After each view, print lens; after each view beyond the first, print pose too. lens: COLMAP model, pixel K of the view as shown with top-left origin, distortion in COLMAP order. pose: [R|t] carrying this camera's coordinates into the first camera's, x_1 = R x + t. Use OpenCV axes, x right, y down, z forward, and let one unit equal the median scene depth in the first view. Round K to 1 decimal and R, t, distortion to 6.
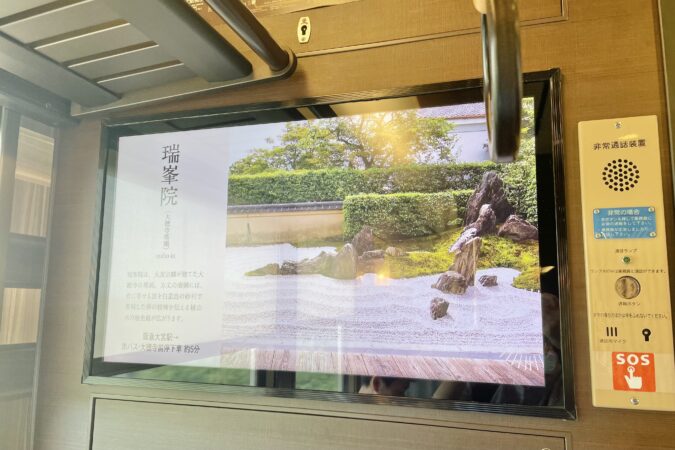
lens RADIAL K [[522.0, 0, 337.5], [0, 522.0, 225.0], [0, 0, 1]] dist [0.001682, 0.000772]
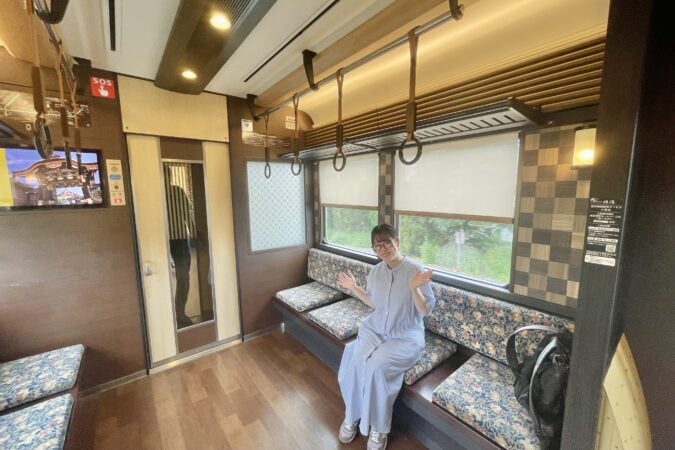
lens RADIAL K [[272.6, 0, 337.5], [0, 272.6, 225.0], [0, 0, 1]] dist [-0.000495, -0.000180]
pose [[0.559848, -0.124938, 0.819122, -0.731593], [-0.095460, 0.972259, 0.213540, -0.404253], [-0.823078, -0.197743, 0.532391, -3.117367]]
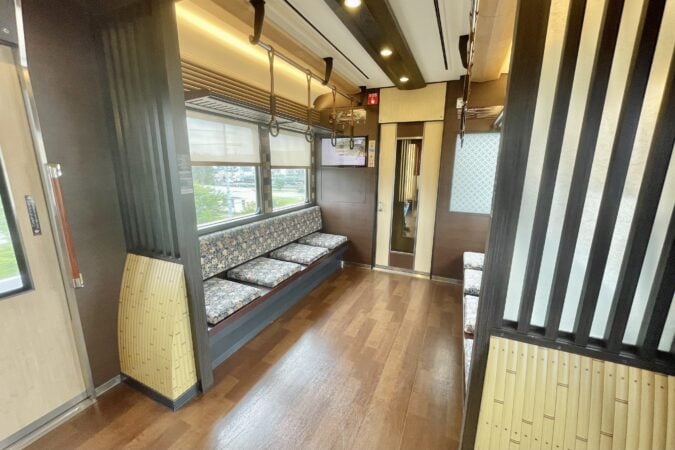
lens RADIAL K [[272.6, 0, 337.5], [0, 272.6, 225.0], [0, 0, 1]] dist [-0.000495, -0.000180]
pose [[0.992470, 0.023689, -0.120177, 0.554983], [0.019193, 0.938927, 0.343581, -0.525200], [0.120976, -0.343301, 0.931402, -5.044434]]
